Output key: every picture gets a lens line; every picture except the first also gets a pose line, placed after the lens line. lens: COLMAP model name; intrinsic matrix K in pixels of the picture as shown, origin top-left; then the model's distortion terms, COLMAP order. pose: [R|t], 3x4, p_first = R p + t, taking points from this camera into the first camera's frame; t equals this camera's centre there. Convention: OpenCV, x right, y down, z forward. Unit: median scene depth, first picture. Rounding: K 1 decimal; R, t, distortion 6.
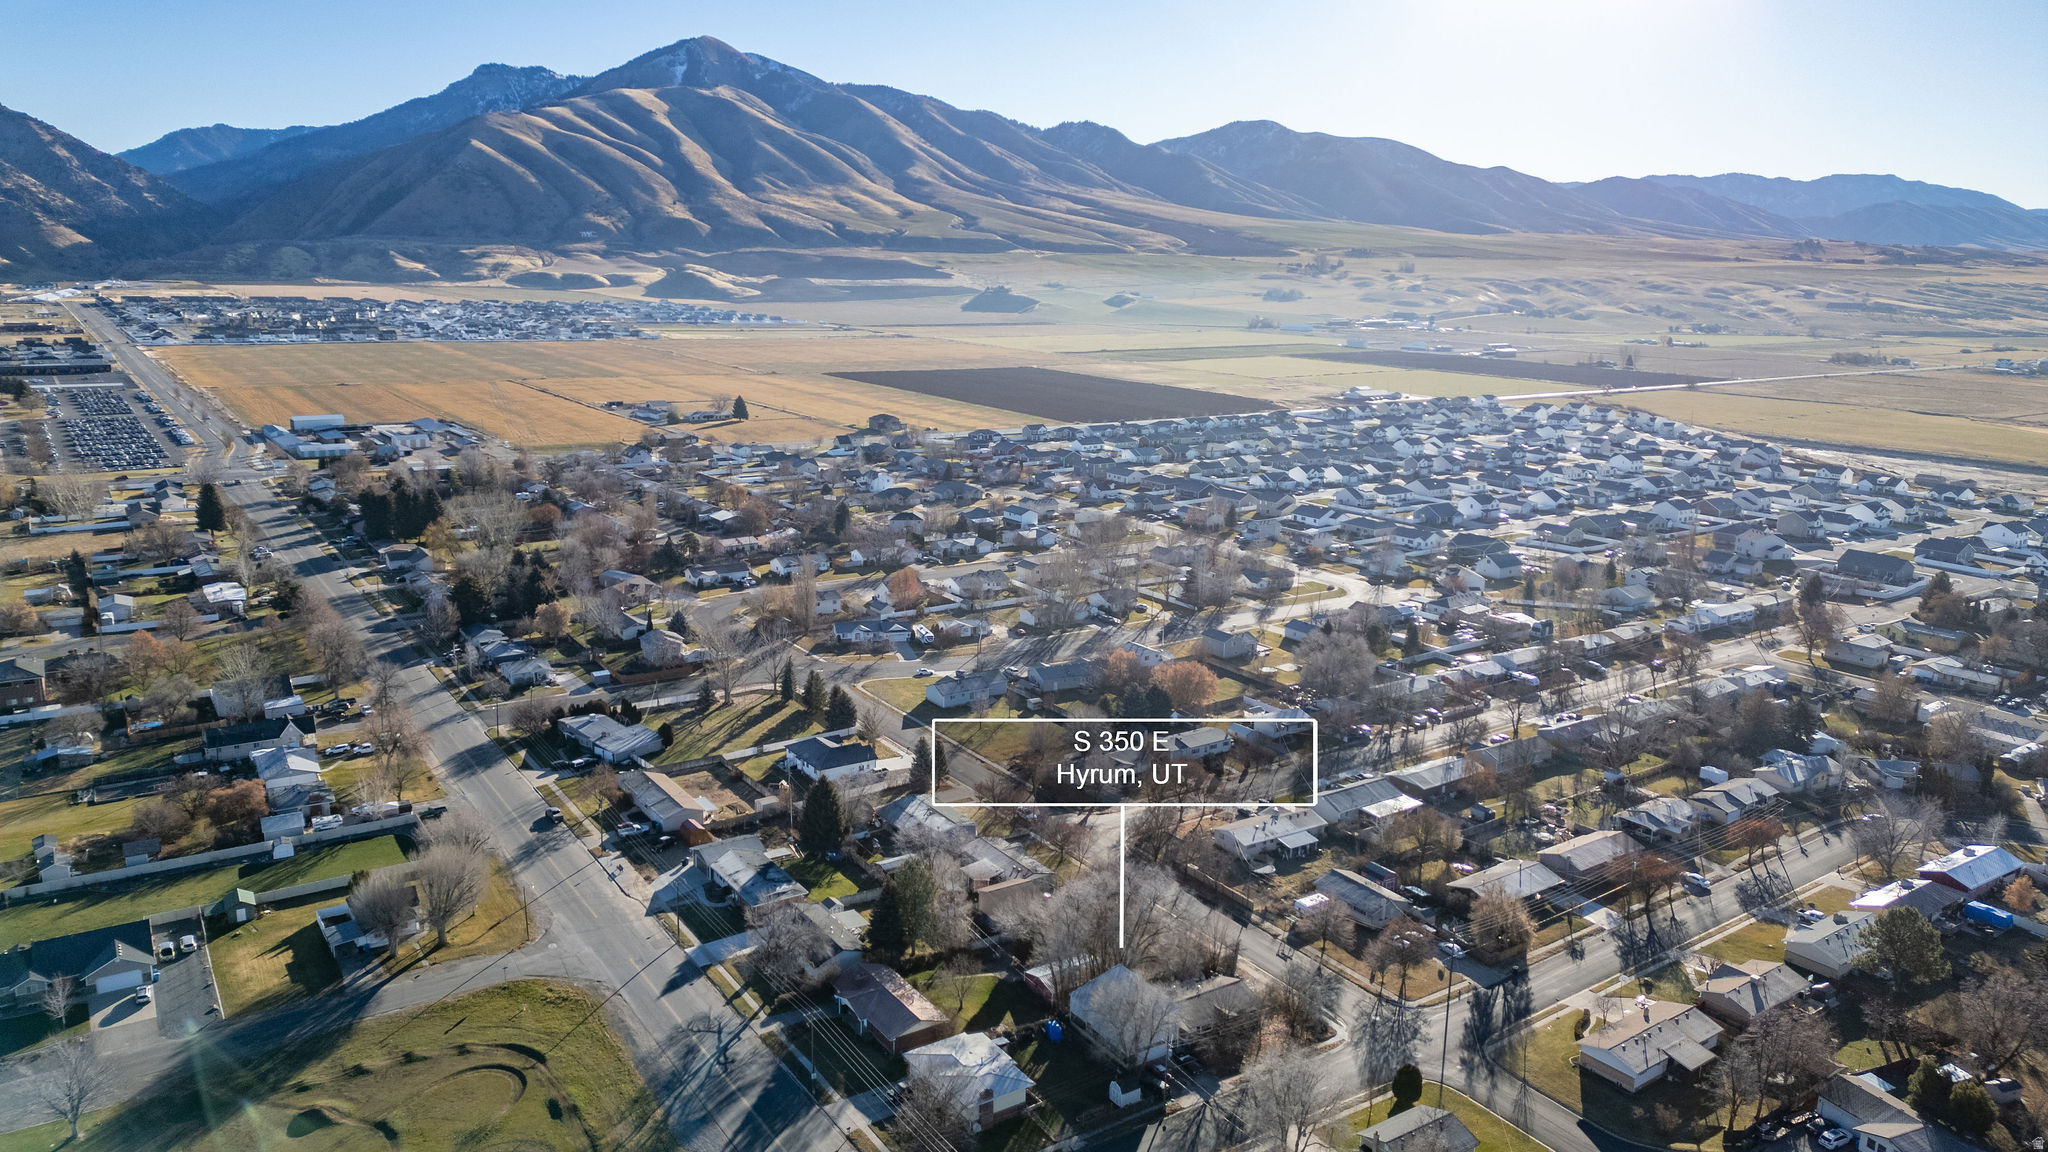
lens RADIAL K [[1408.6, 0, 1024.0], [0, 1408.6, 576.0], [0, 0, 1]] dist [0.065985, -0.068487]
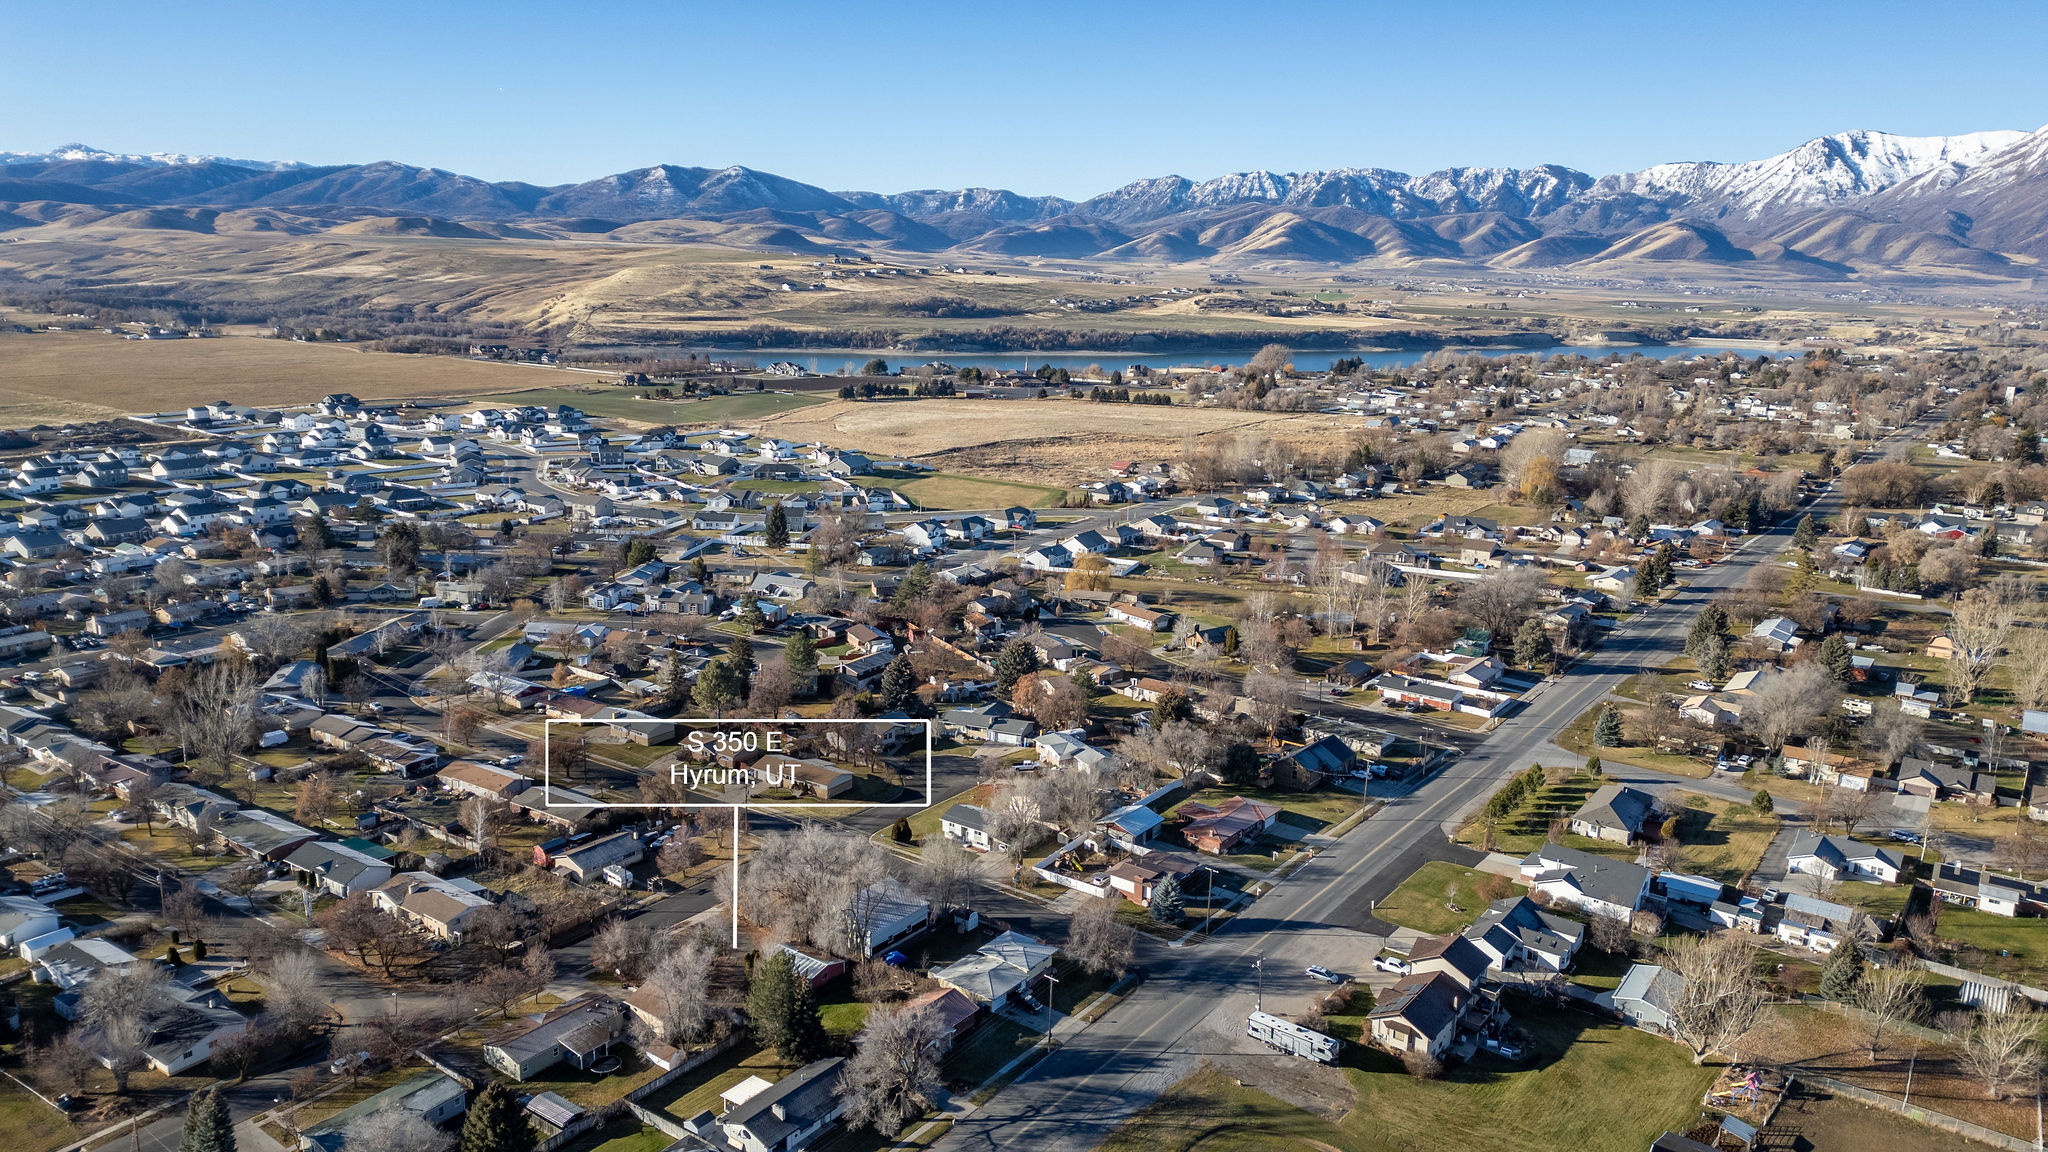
lens RADIAL K [[1408.6, 0, 1024.0], [0, 1408.6, 576.0], [0, 0, 1]] dist [0.065985, -0.068487]
pose [[-0.353243, -0.229891, 0.906846, -0.510373], [0.178155, 0.935069, 0.306442, -0.156233], [-0.918412, 0.269808, -0.289350, 0.593927]]
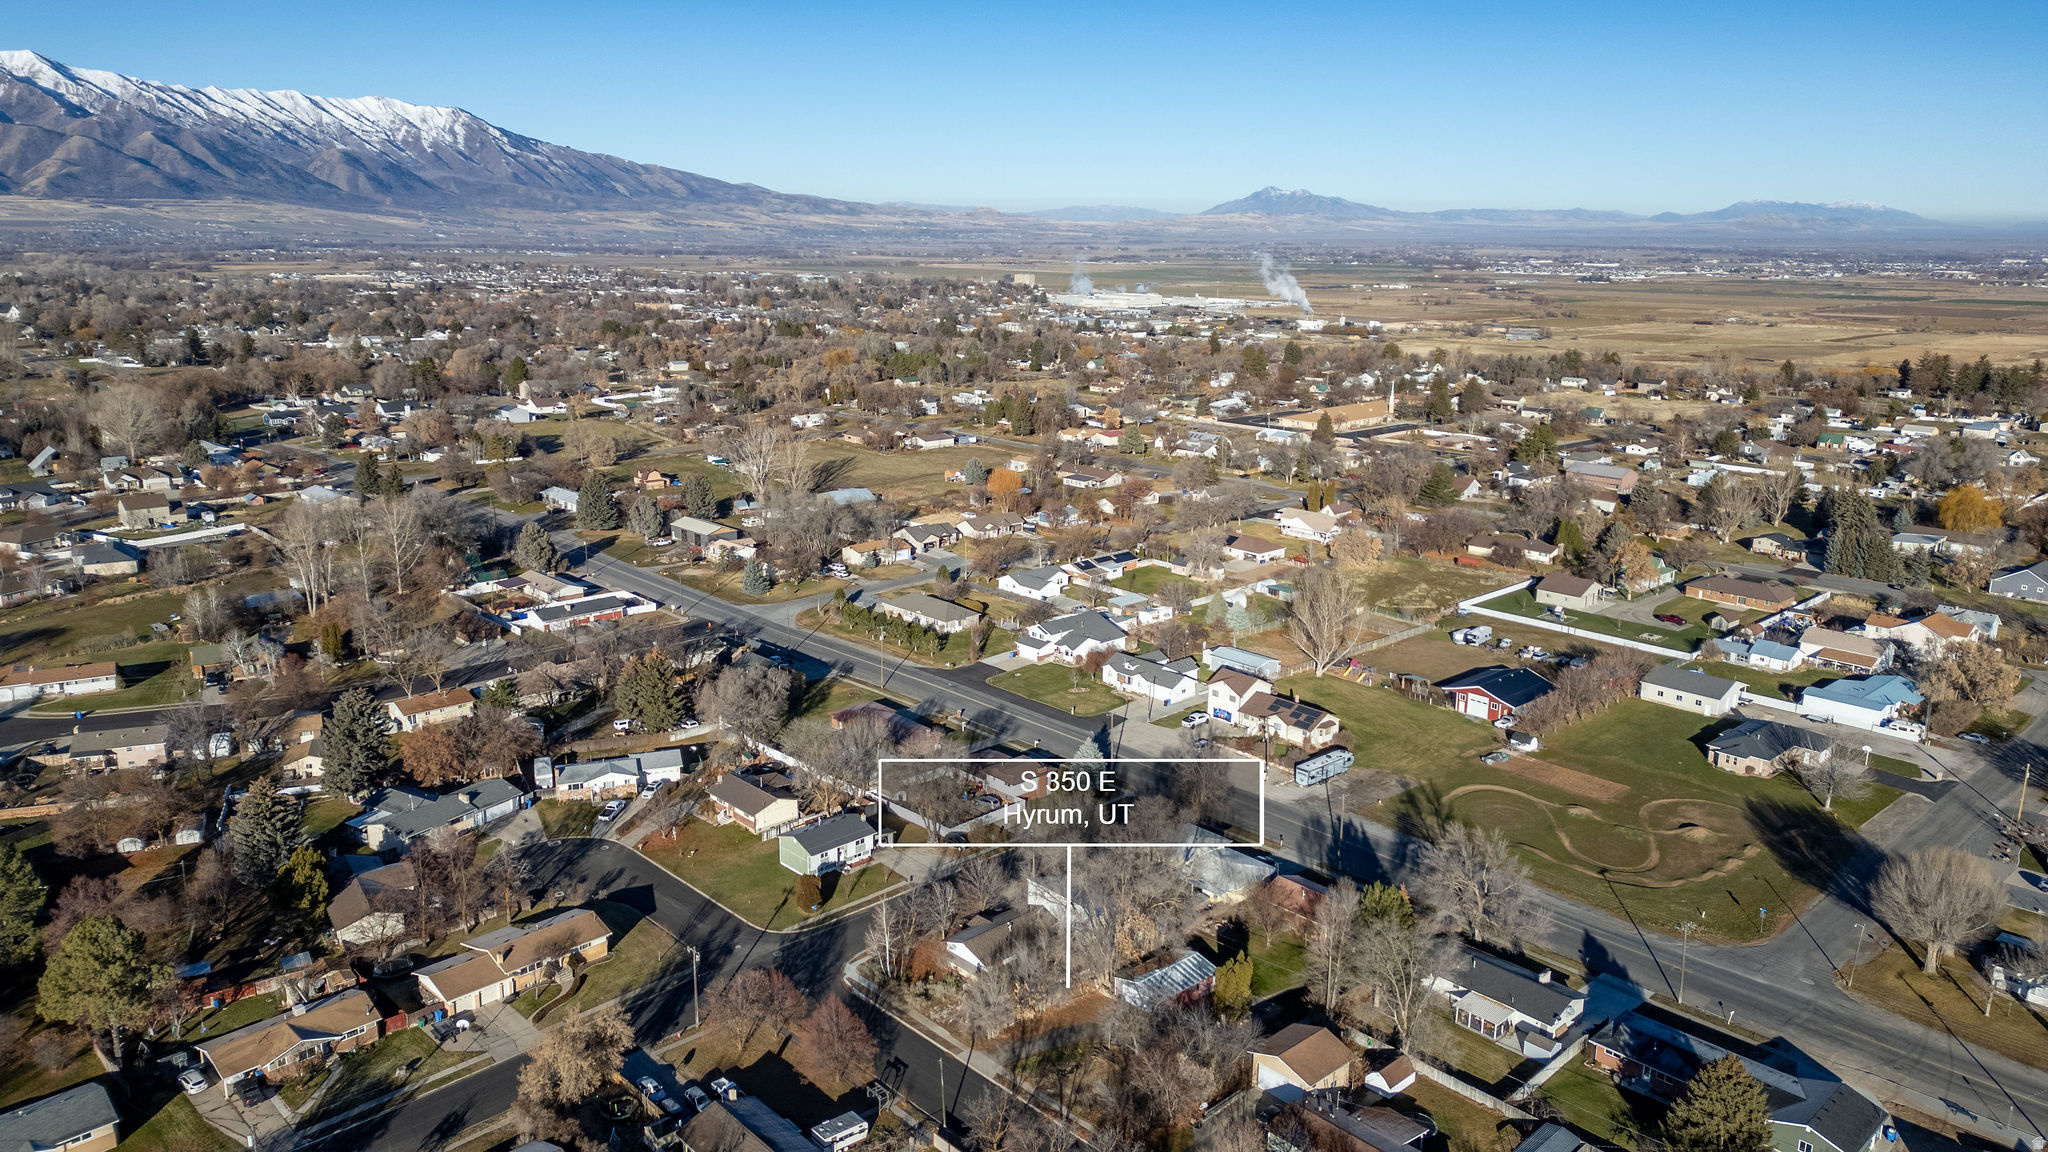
lens RADIAL K [[1408.6, 0, 1024.0], [0, 1408.6, 576.0], [0, 0, 1]] dist [0.065985, -0.068487]
pose [[-0.980286, 0.015849, -0.196945, 0.148675], [-0.073081, 0.897000, 0.435947, -0.157547], [0.183569, 0.441746, -0.878159, 0.888455]]
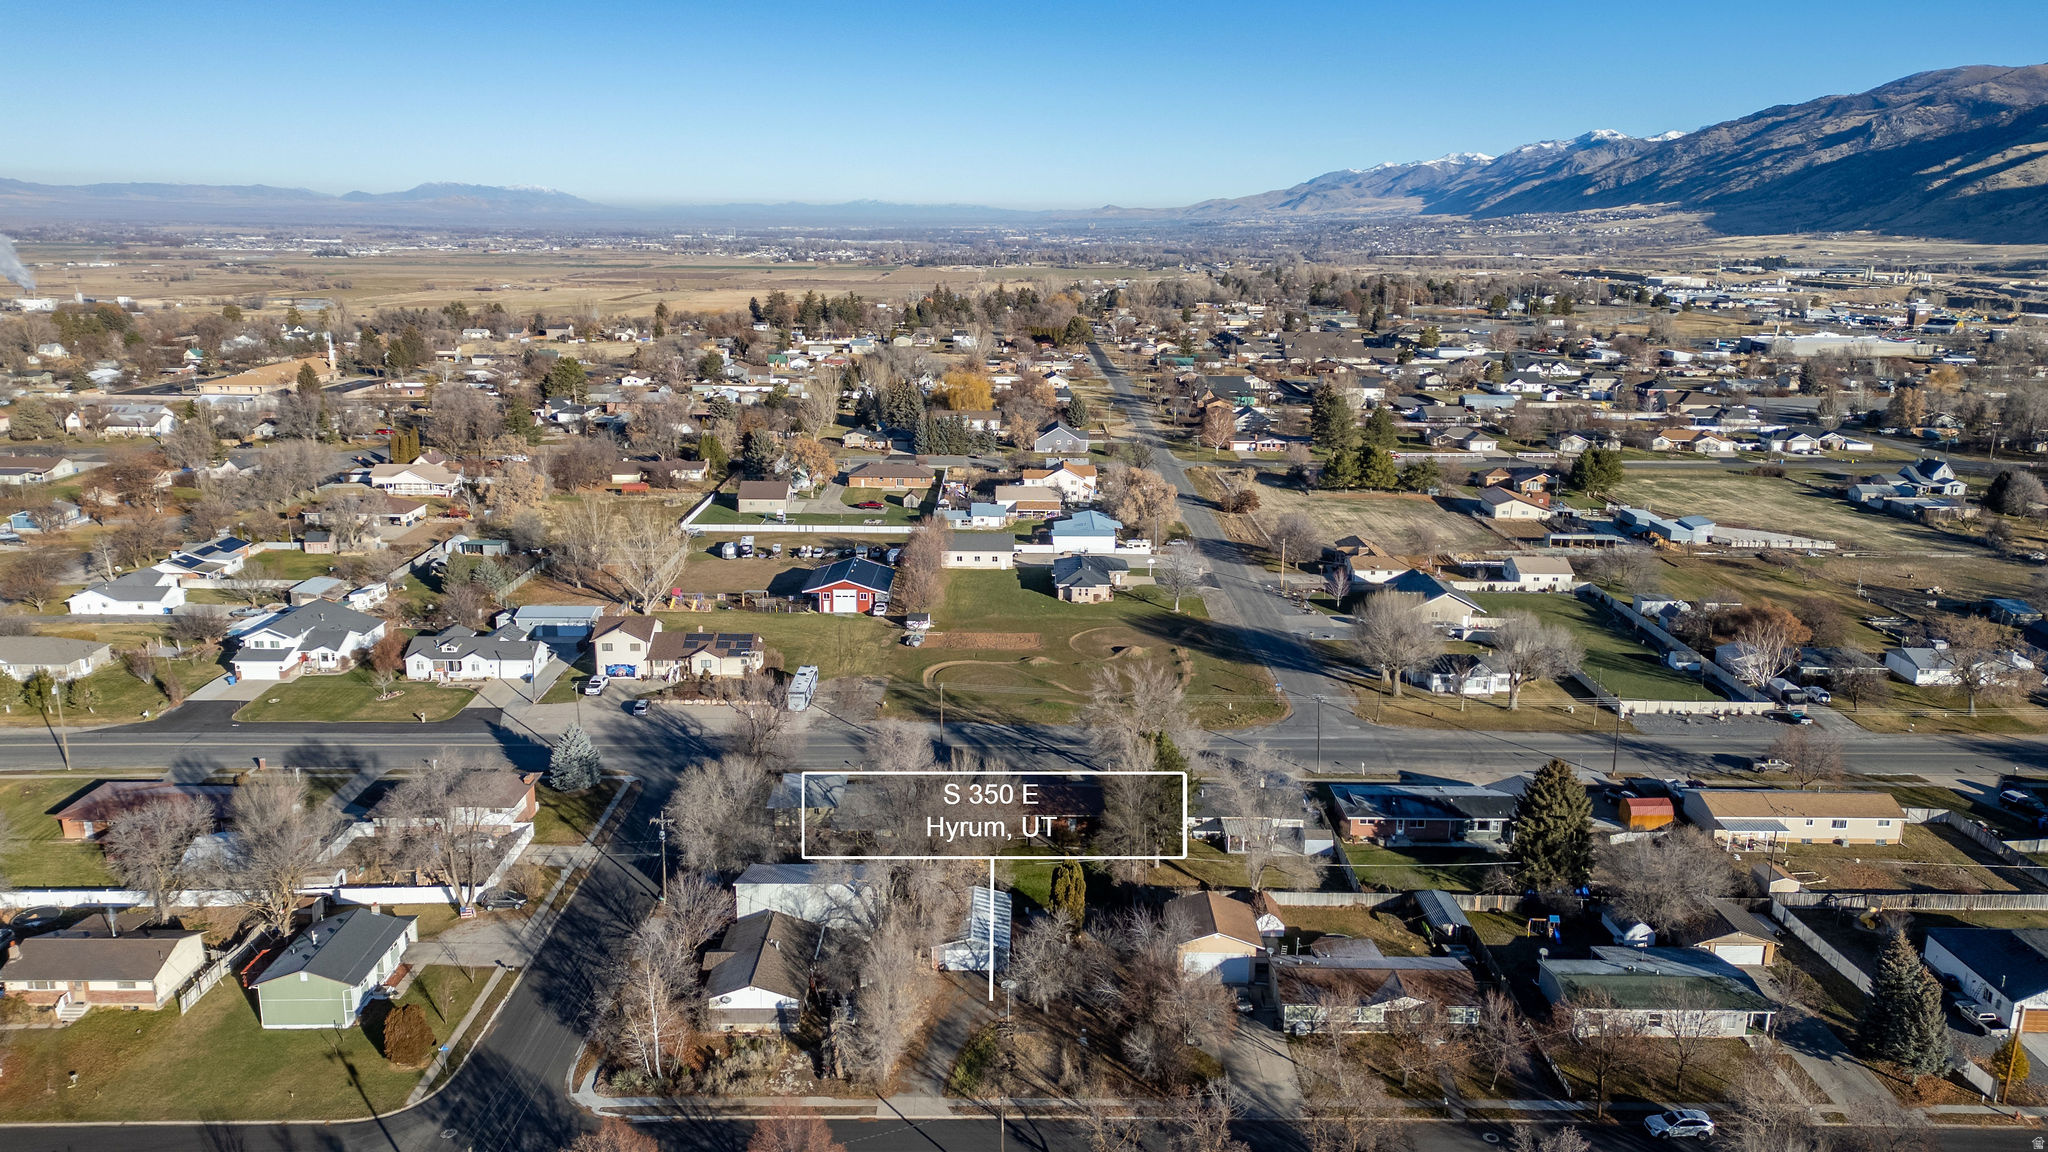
lens RADIAL K [[1436.8, 0, 1049.2], [0, 1436.8, 580.3], [0, 0, 1]] dist [0.077445, -0.061134]
pose [[-0.523448, 0.188471, -0.830952, 0.298586], [-0.199551, 0.920991, 0.334597, -0.056617], [0.828361, 0.340961, -0.444481, 0.705086]]
